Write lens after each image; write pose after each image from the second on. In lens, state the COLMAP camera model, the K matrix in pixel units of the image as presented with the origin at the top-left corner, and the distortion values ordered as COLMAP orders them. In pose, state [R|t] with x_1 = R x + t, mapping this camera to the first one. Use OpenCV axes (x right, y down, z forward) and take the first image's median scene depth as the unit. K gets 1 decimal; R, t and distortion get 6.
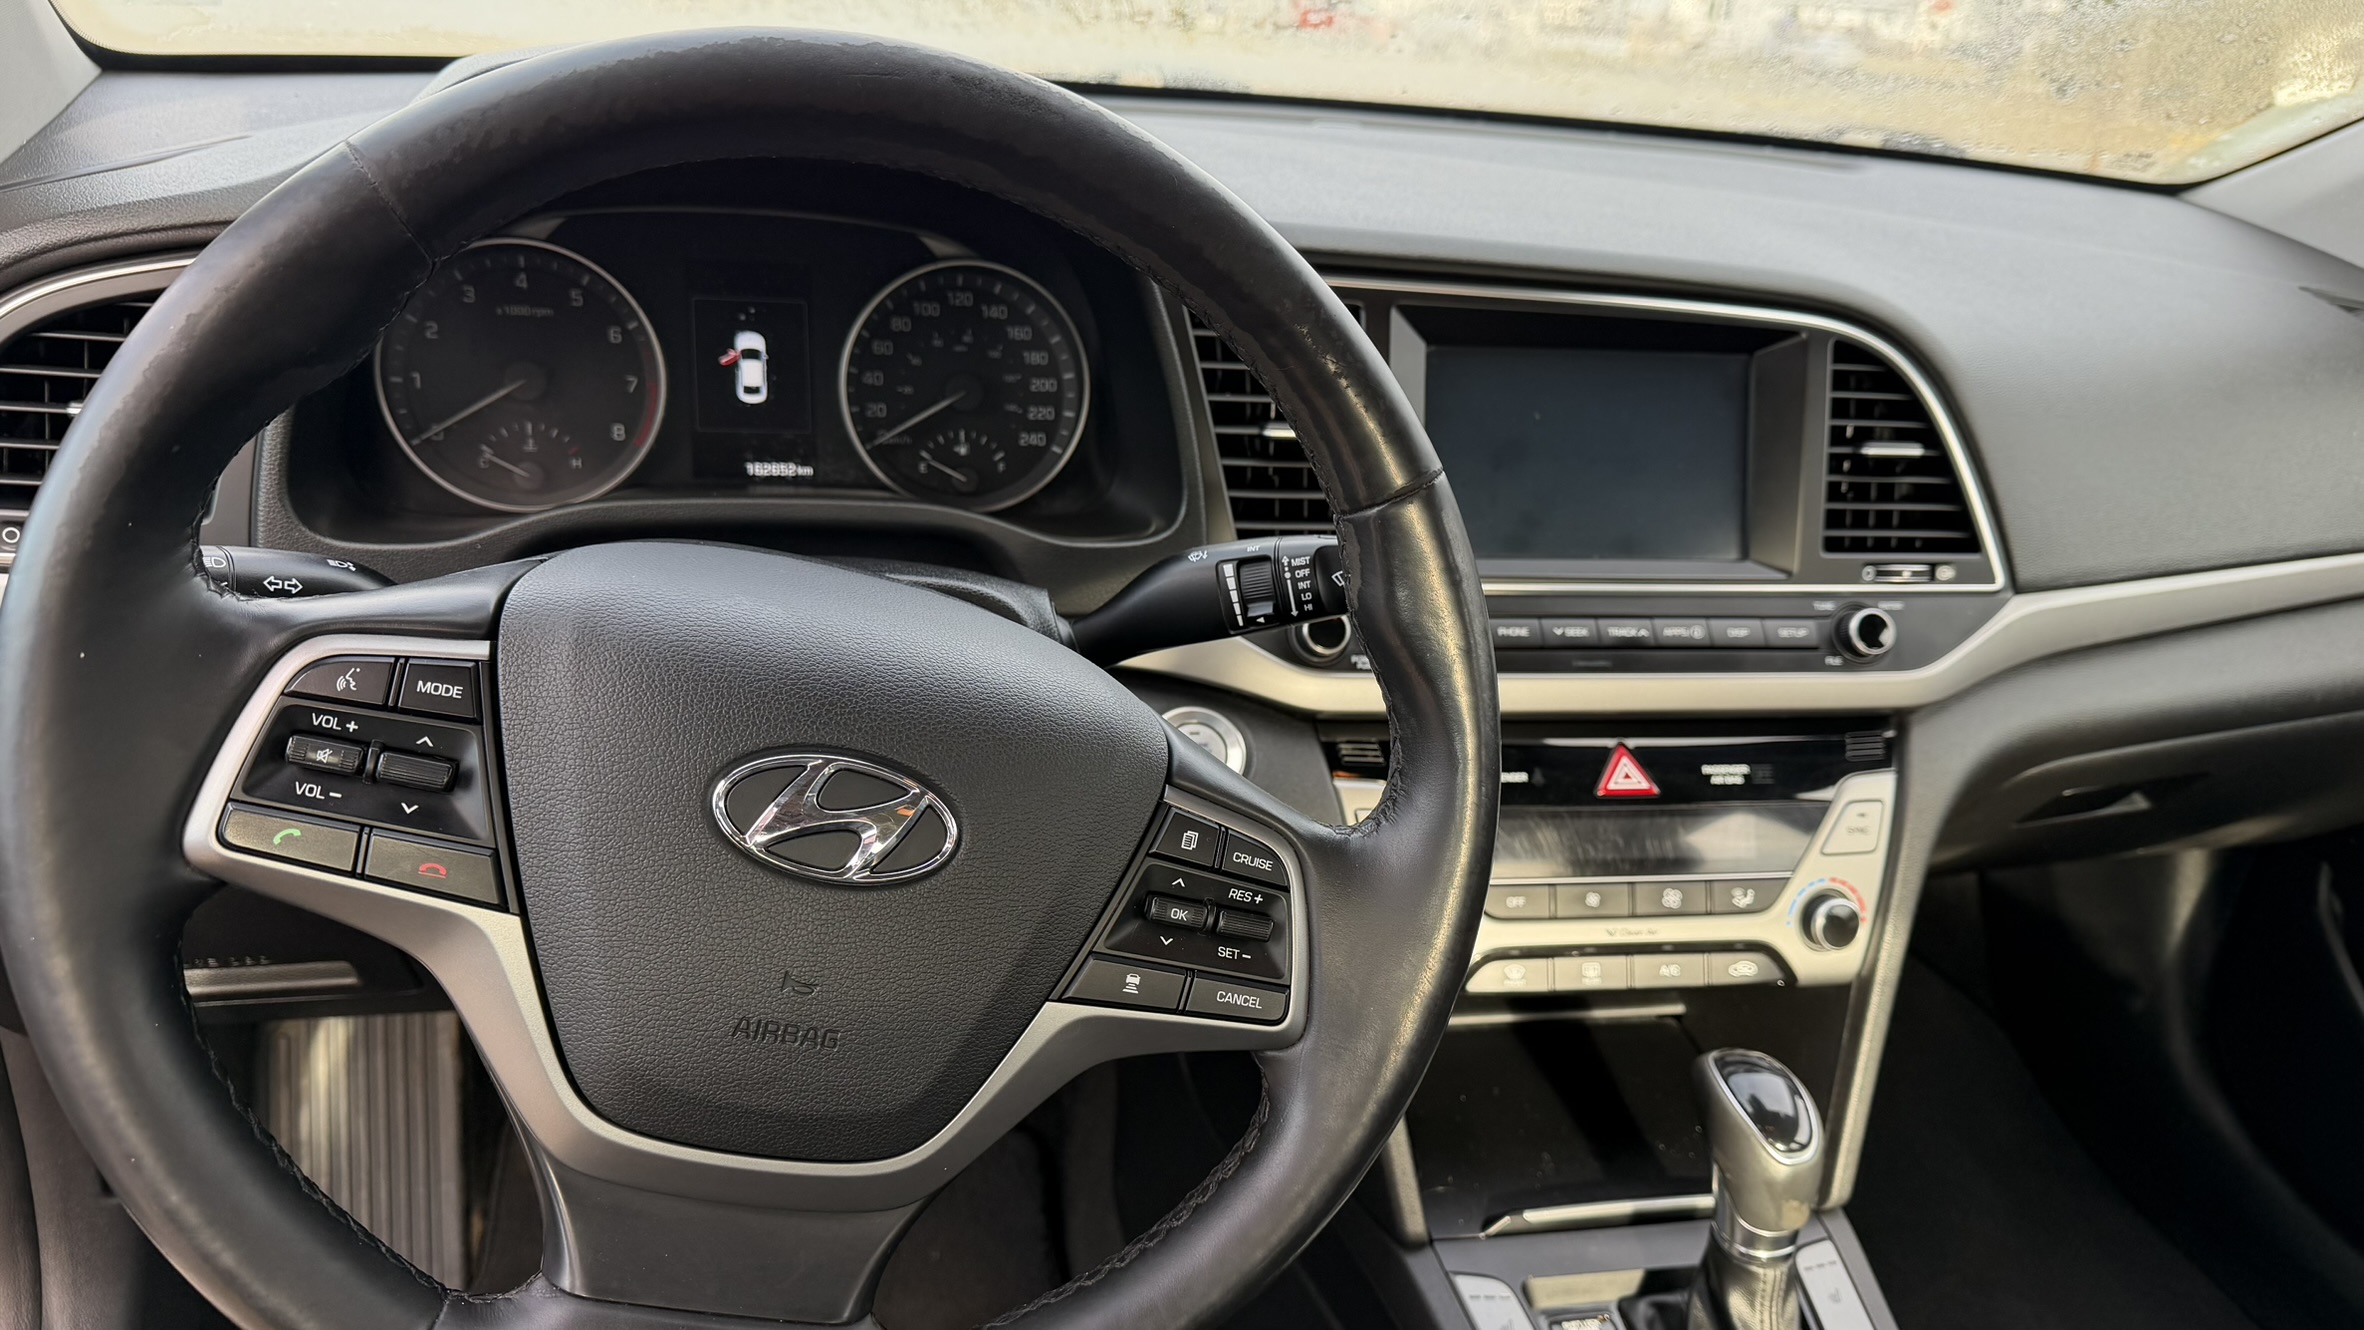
lens RADIAL K [[1740.9, 0, 1182.0], [0, 1740.9, 665.0], [0, 0, 1]] dist [0.005302, 0.000503]
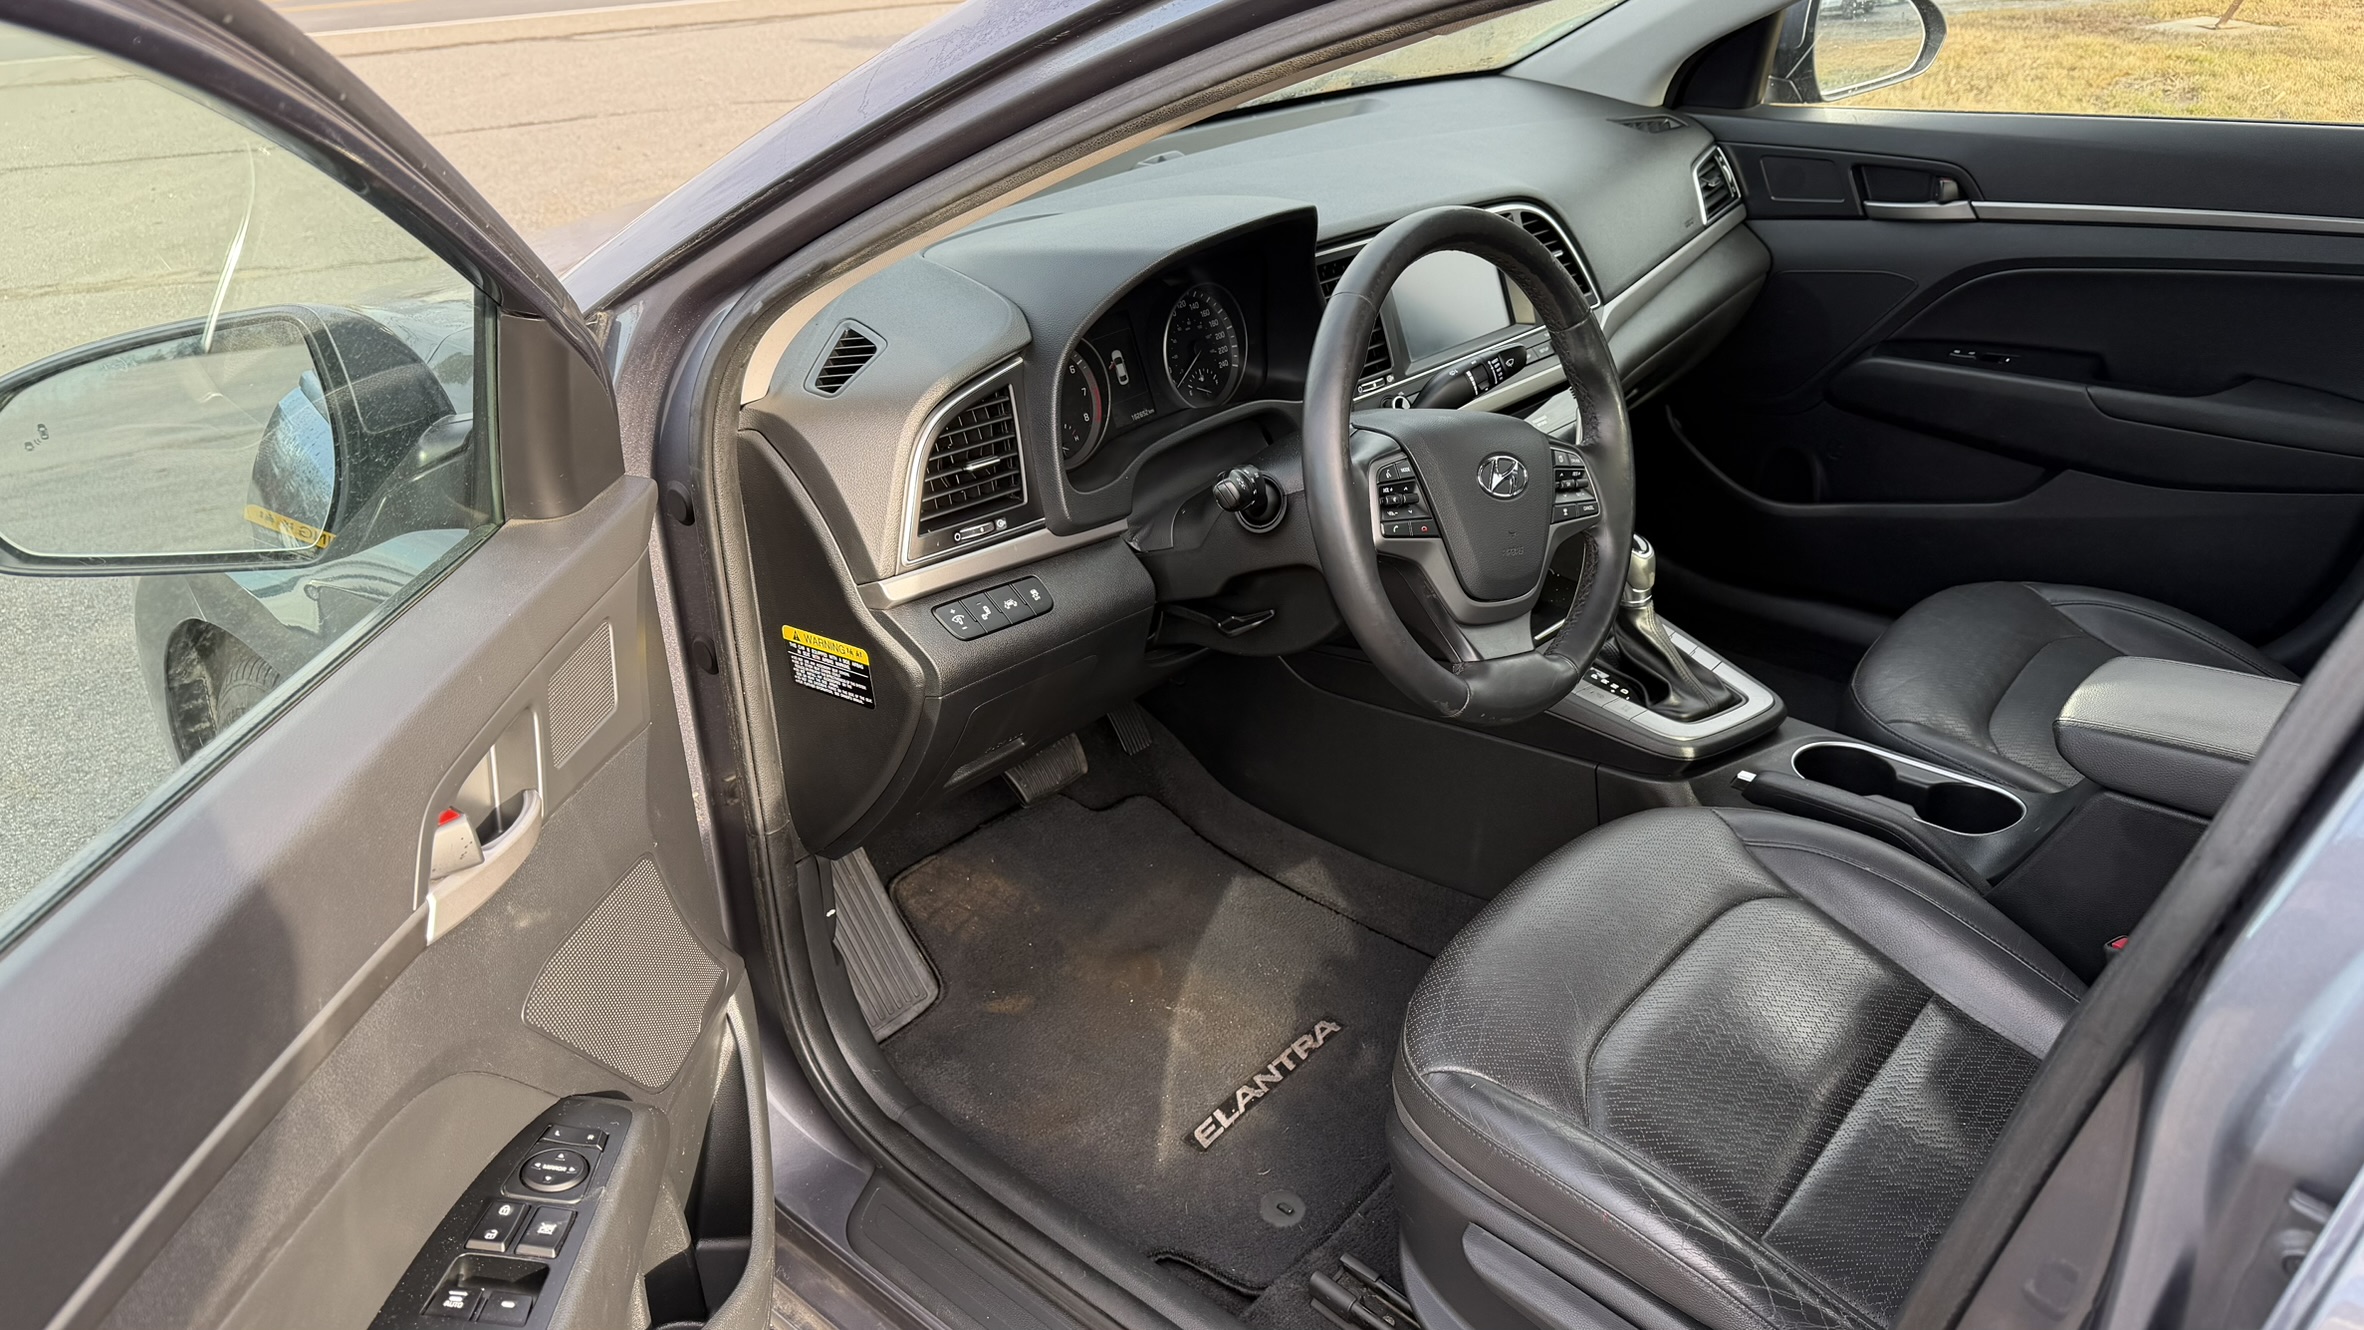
lens RADIAL K [[1740.9, 0, 1182.0], [0, 1740.9, 665.0], [0, 0, 1]] dist [0.005302, 0.000503]
pose [[0.836786, -0.357679, 0.414553, -1.073716], [0.323984, 0.933816, 0.151732, -0.127762], [-0.441388, 0.007342, 0.897286, -0.745434]]
